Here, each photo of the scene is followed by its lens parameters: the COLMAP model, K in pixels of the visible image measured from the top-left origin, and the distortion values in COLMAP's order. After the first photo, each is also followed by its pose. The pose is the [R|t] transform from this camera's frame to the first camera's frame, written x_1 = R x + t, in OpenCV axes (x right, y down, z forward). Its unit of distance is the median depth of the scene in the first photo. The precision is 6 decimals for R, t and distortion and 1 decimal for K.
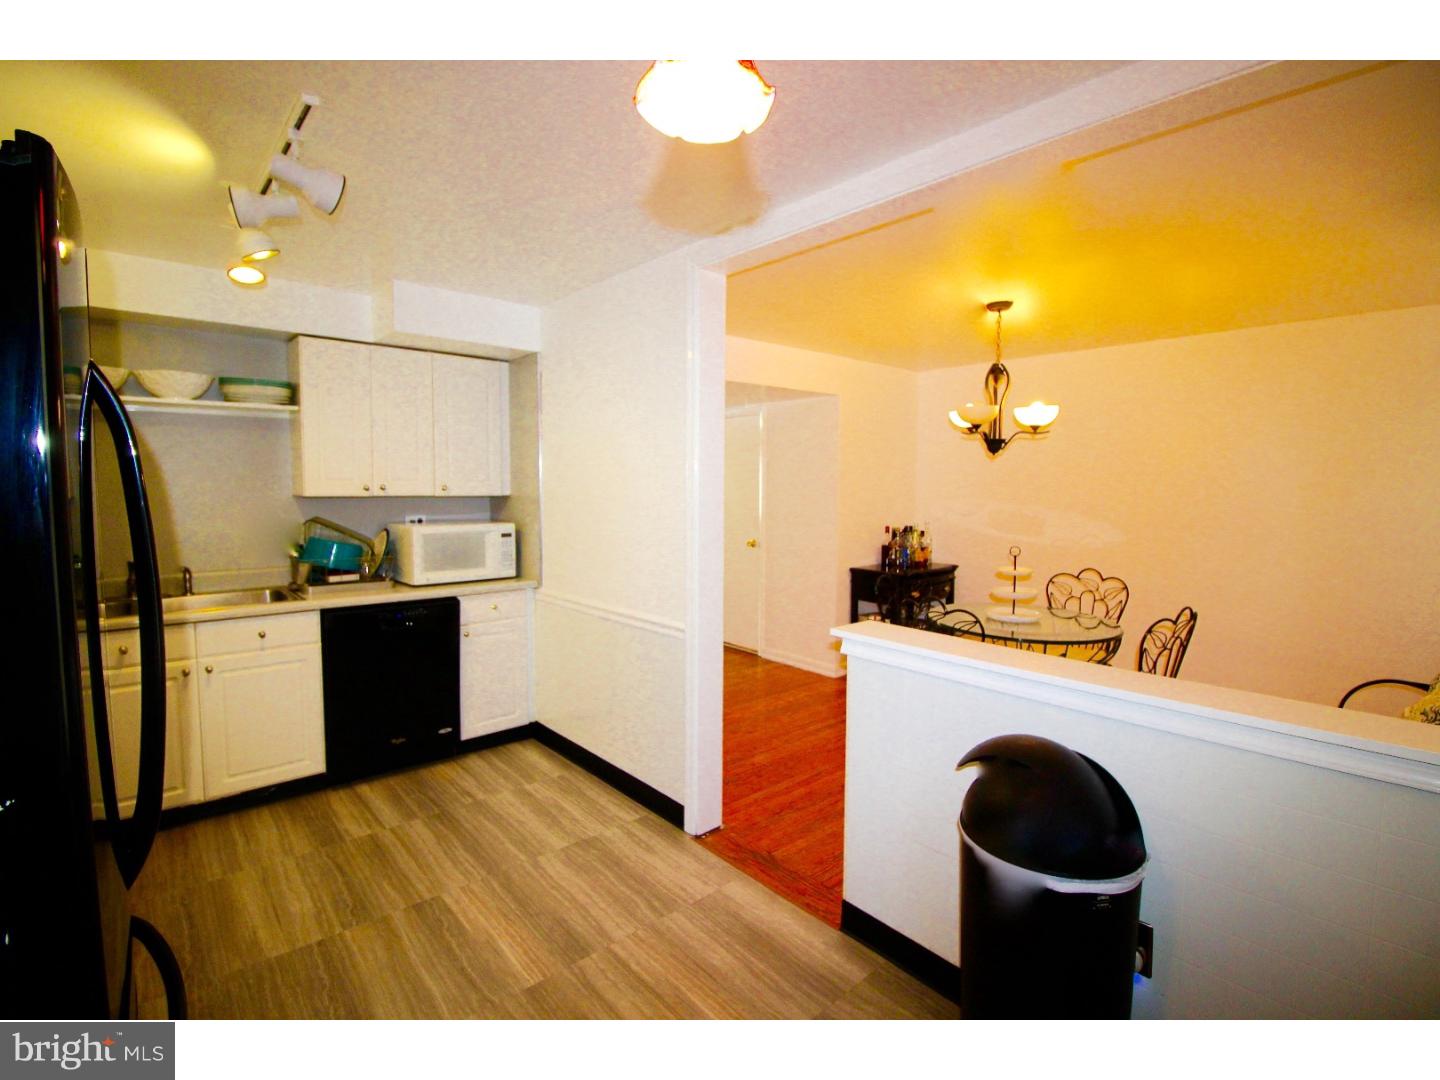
lens RADIAL K [[676.4, 0, 720.0], [0, 676.4, 540.0], [0, 0, 1]] dist [-0.001122, -0.000403]
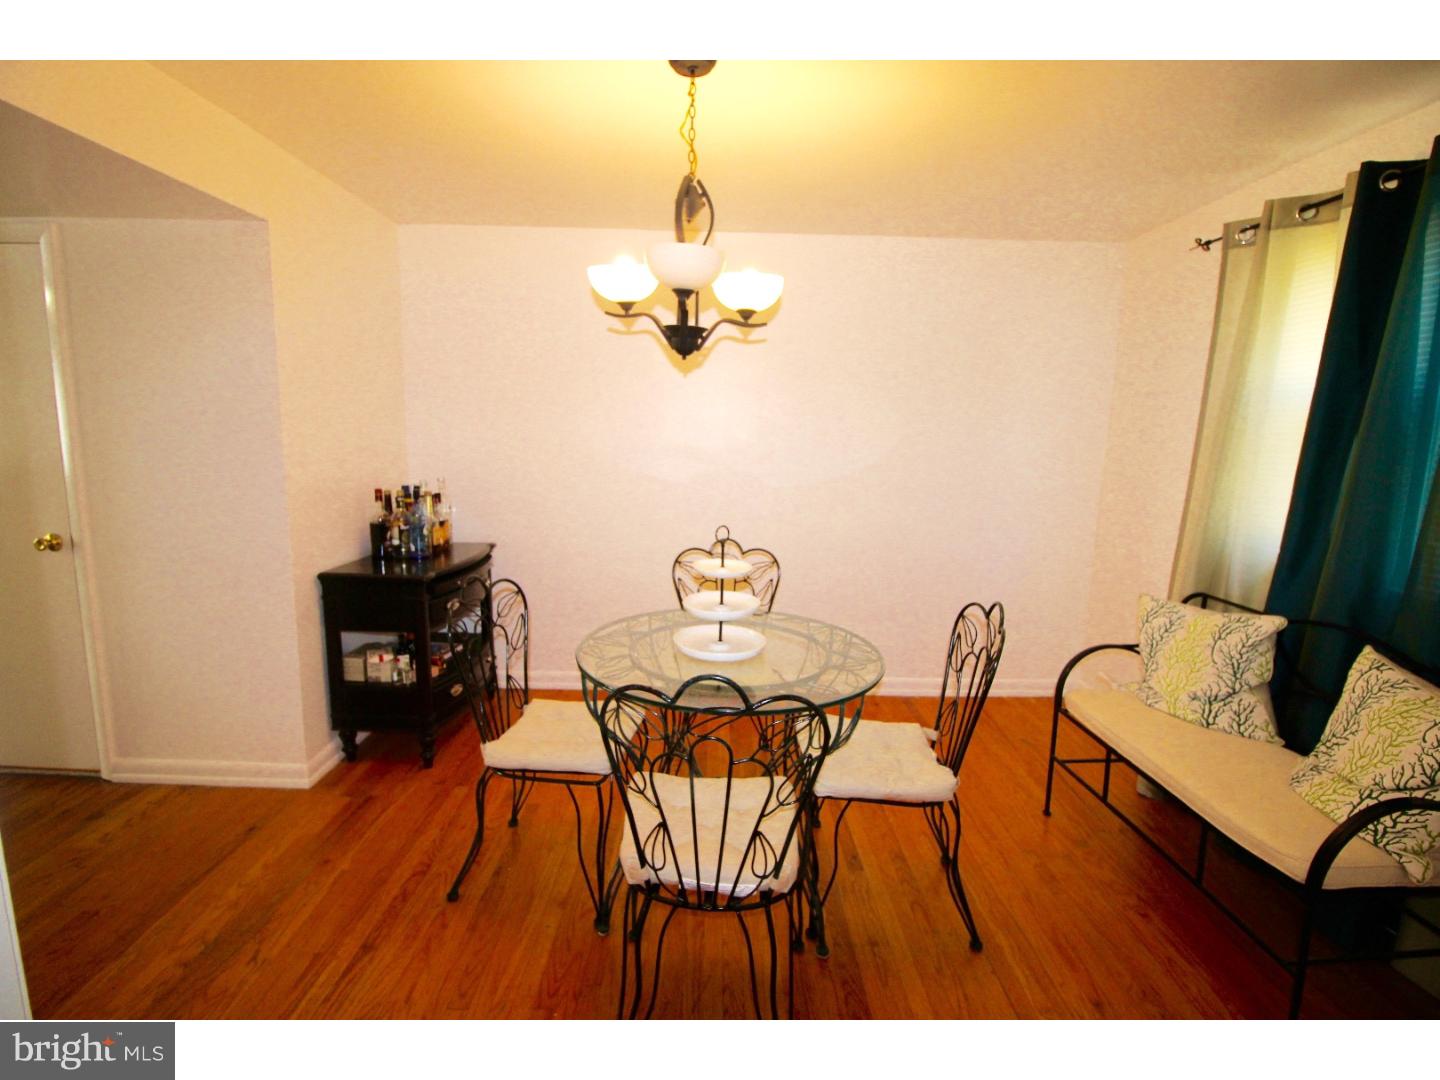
lens RADIAL K [[715.6, 0, 720.0], [0, 715.6, 540.0], [0, 0, 1]] dist [0.001998, -0.000107]
pose [[0.666417, -0.111754, 0.737156, -0.005758], [0.050075, 0.993179, 0.105298, -0.027012], [-0.743896, -0.033260, 0.667468, 0.394987]]
